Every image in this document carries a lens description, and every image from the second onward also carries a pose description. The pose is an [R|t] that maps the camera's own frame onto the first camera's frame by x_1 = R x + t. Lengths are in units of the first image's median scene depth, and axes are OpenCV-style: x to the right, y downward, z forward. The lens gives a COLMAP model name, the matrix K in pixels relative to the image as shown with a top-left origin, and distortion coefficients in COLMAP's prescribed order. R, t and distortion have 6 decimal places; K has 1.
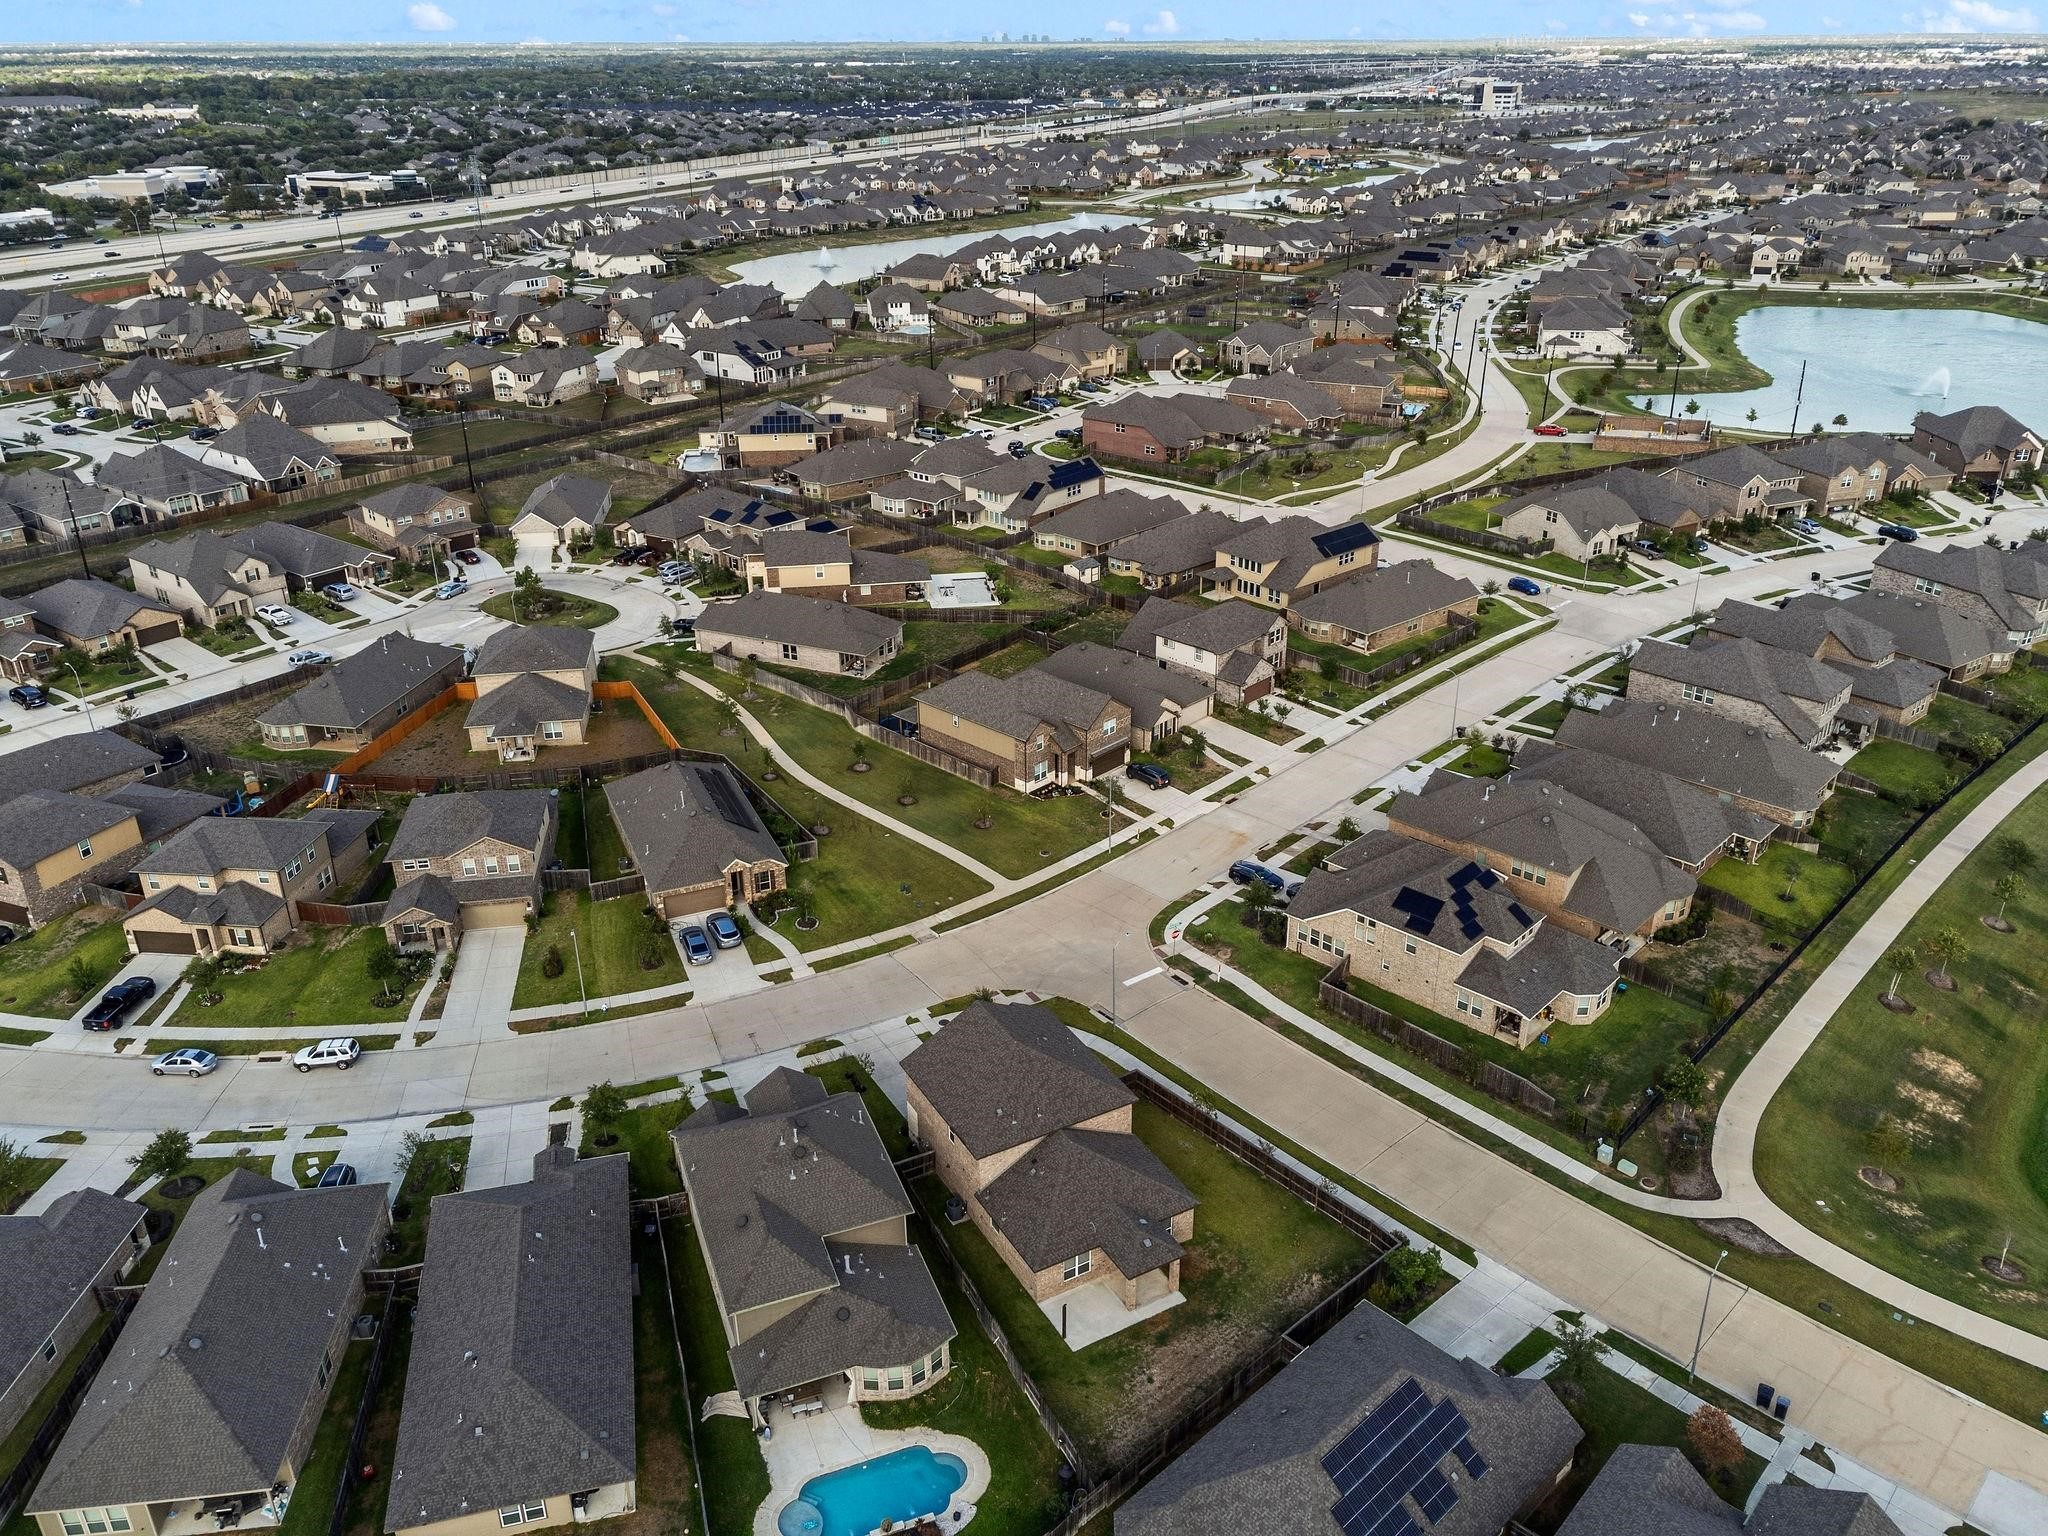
lens RADIAL K [[1596.7, 0, 1024.0], [0, 1596.7, 768.0], [0, 0, 1]] dist [0.076357, -0.064075]
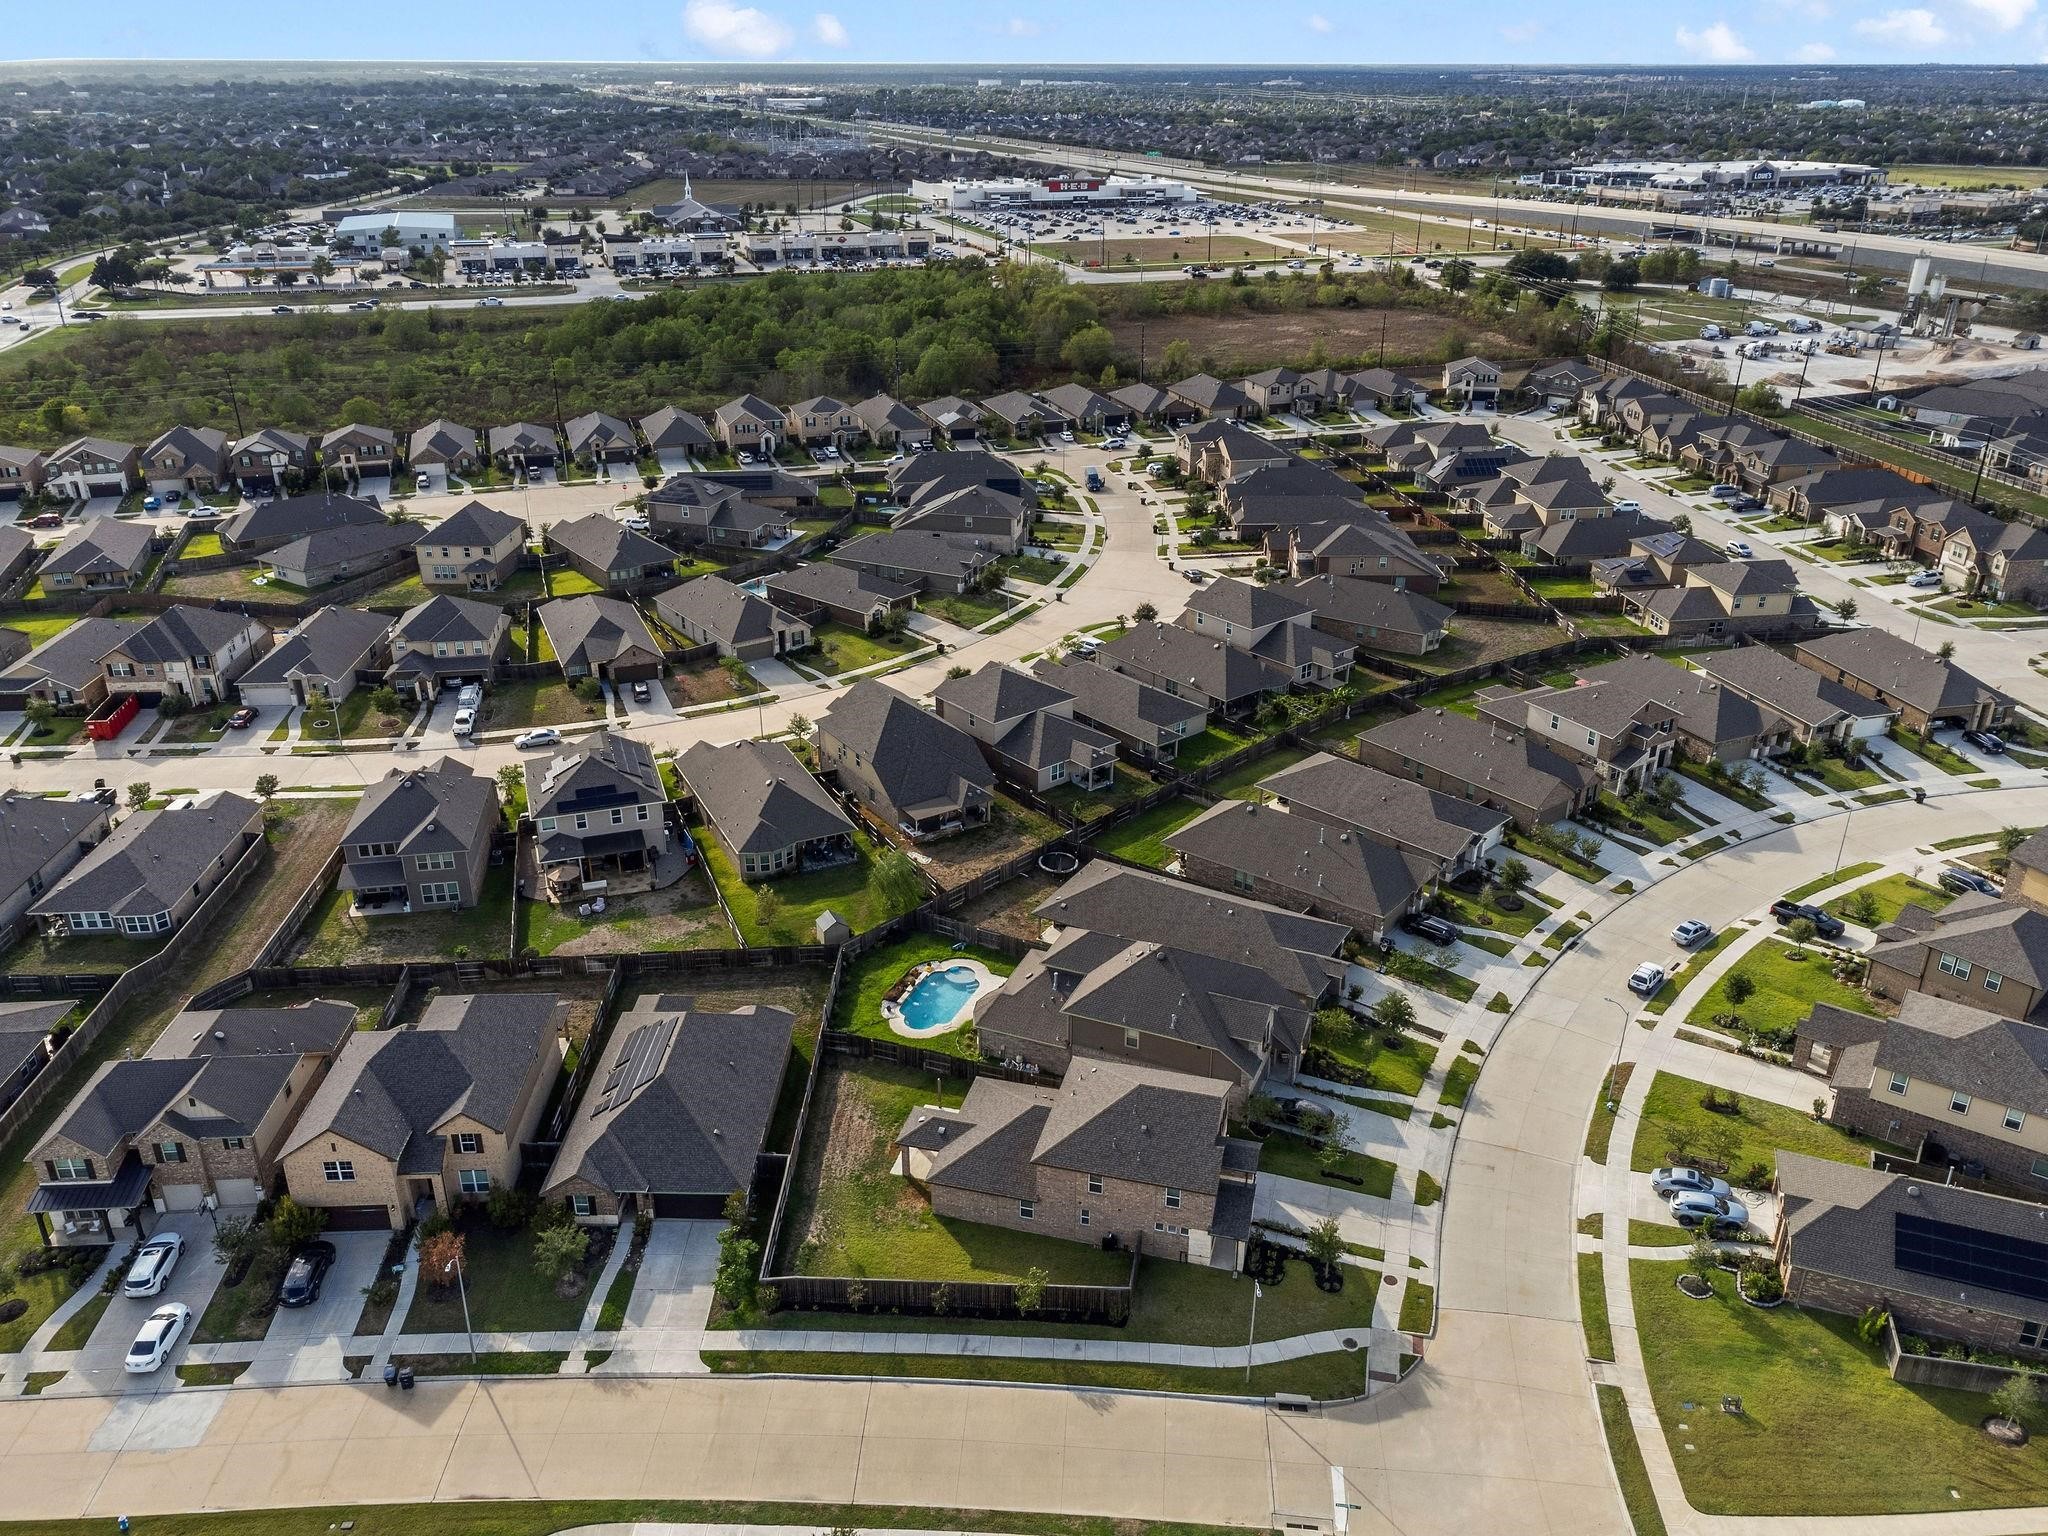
lens RADIAL K [[1575.3, 0, 1024.0], [0, 1575.3, 768.0], [0, 0, 1]] dist [-0.004696, 0.054863]
pose [[-0.702065, 0.299970, -0.645851, 0.399881], [-0.300289, 0.697660, 0.650459, -0.375349], [0.645703, 0.650606, -0.399725, 0.785386]]
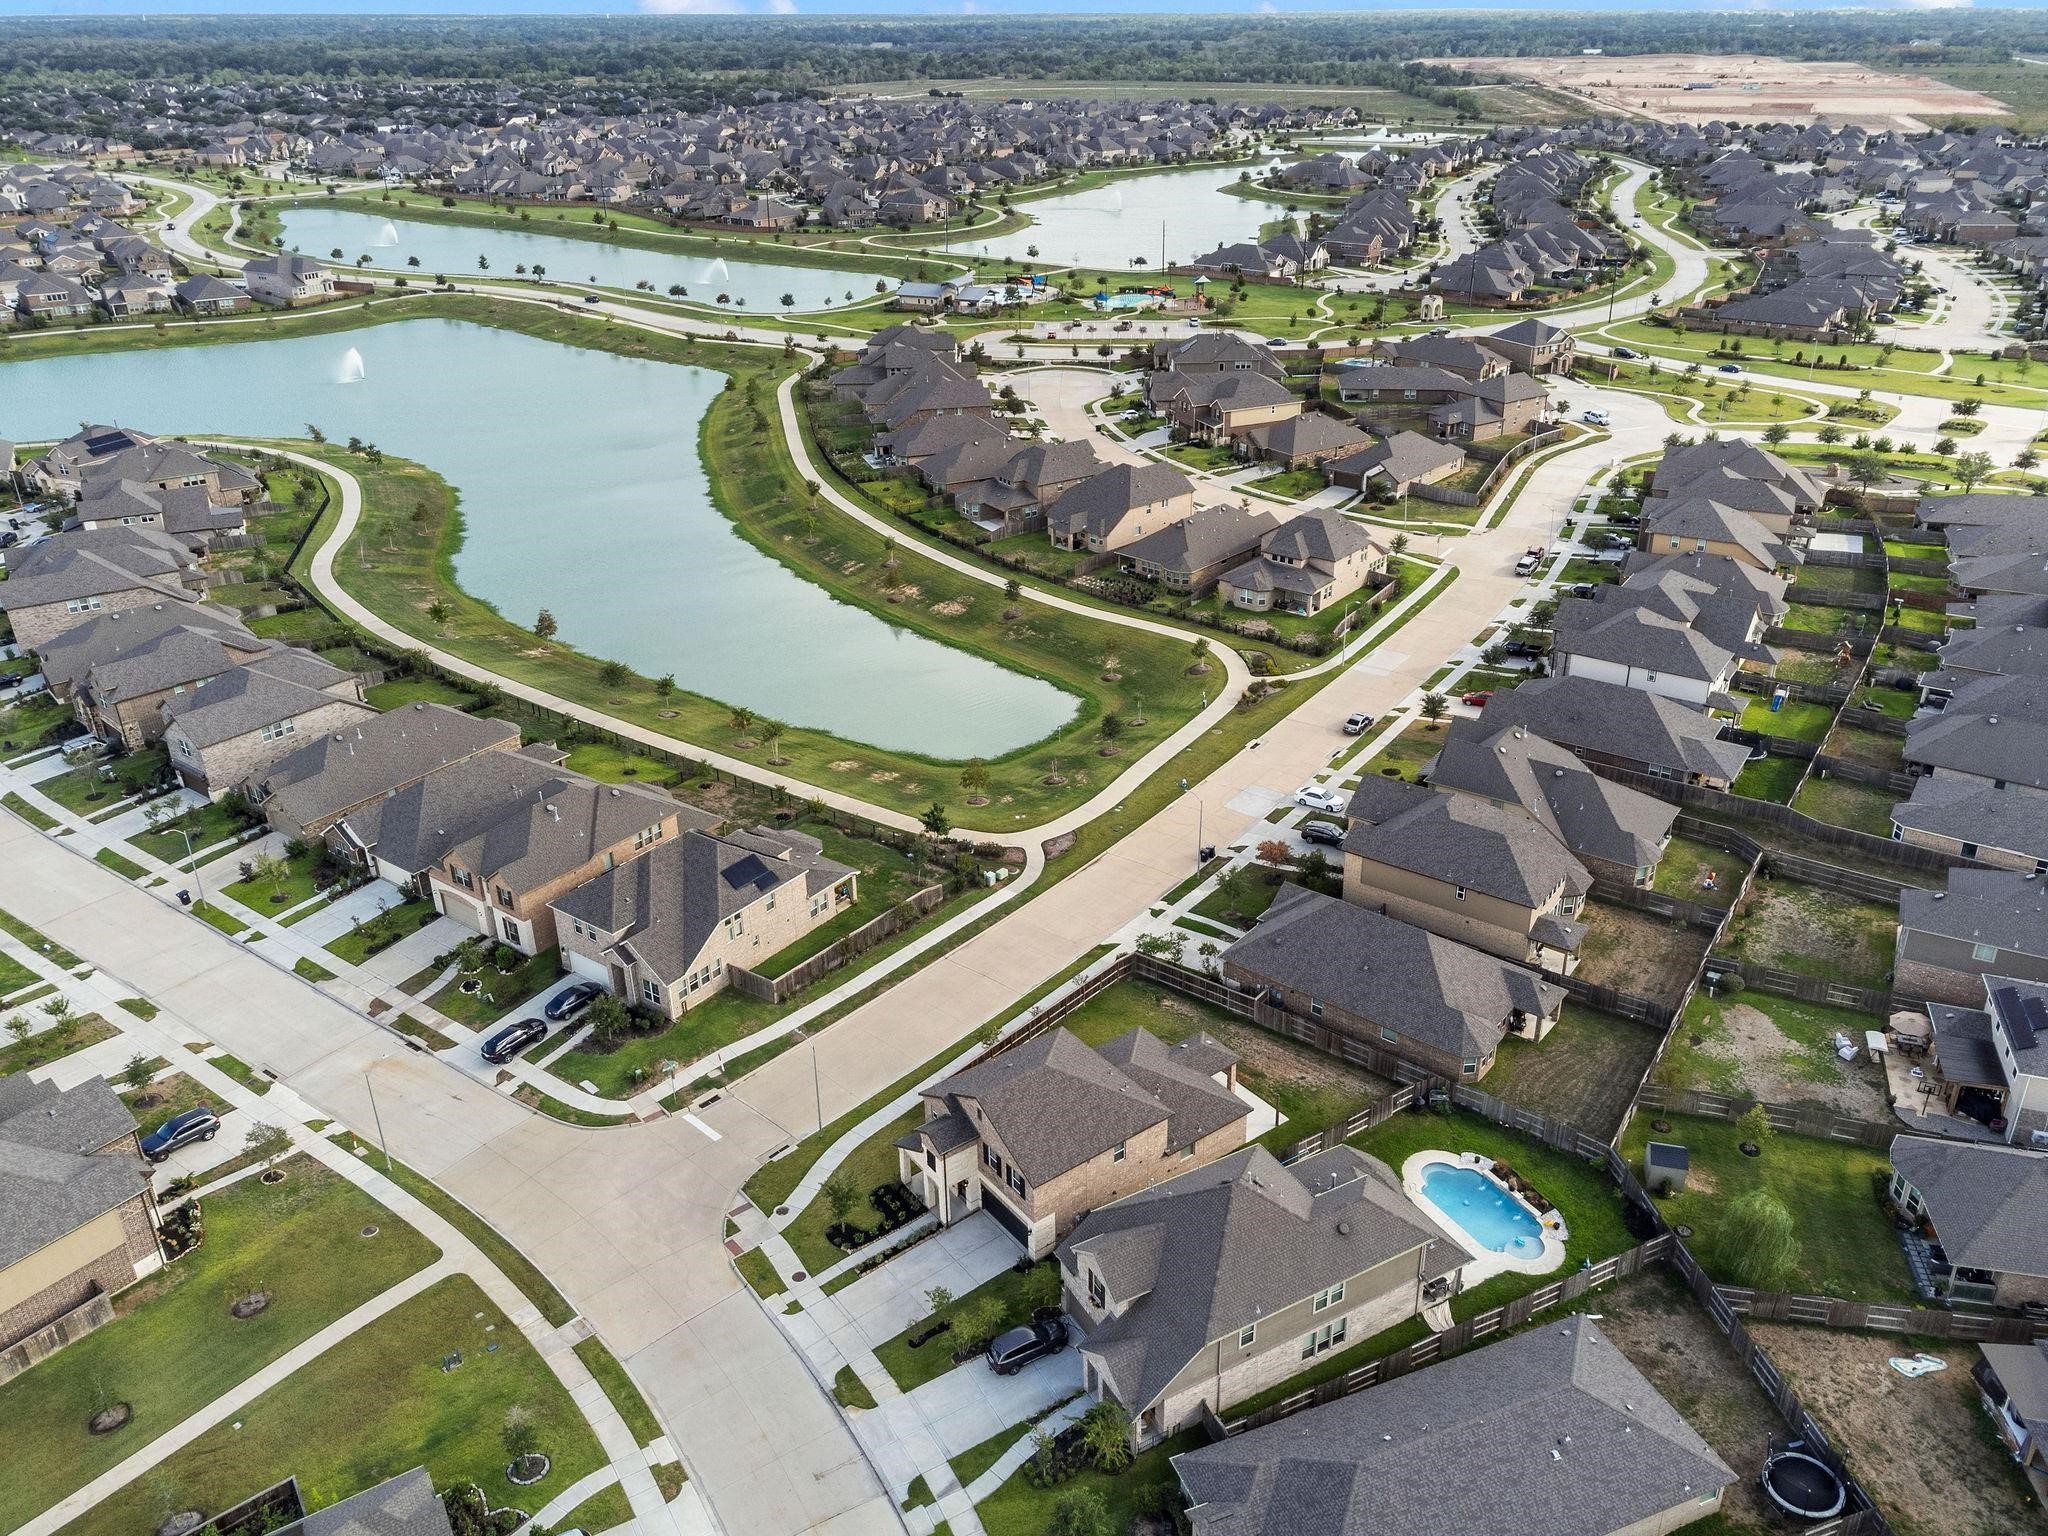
lens RADIAL K [[1596.7, 0, 1024.0], [0, 1596.7, 768.0], [0, 0, 1]] dist [0.076357, -0.064075]
pose [[-0.116599, -0.437105, 0.891821, -0.506836], [0.442517, 0.781025, 0.440657, -0.260355], [-0.889148, 0.446026, 0.102360, 0.537923]]
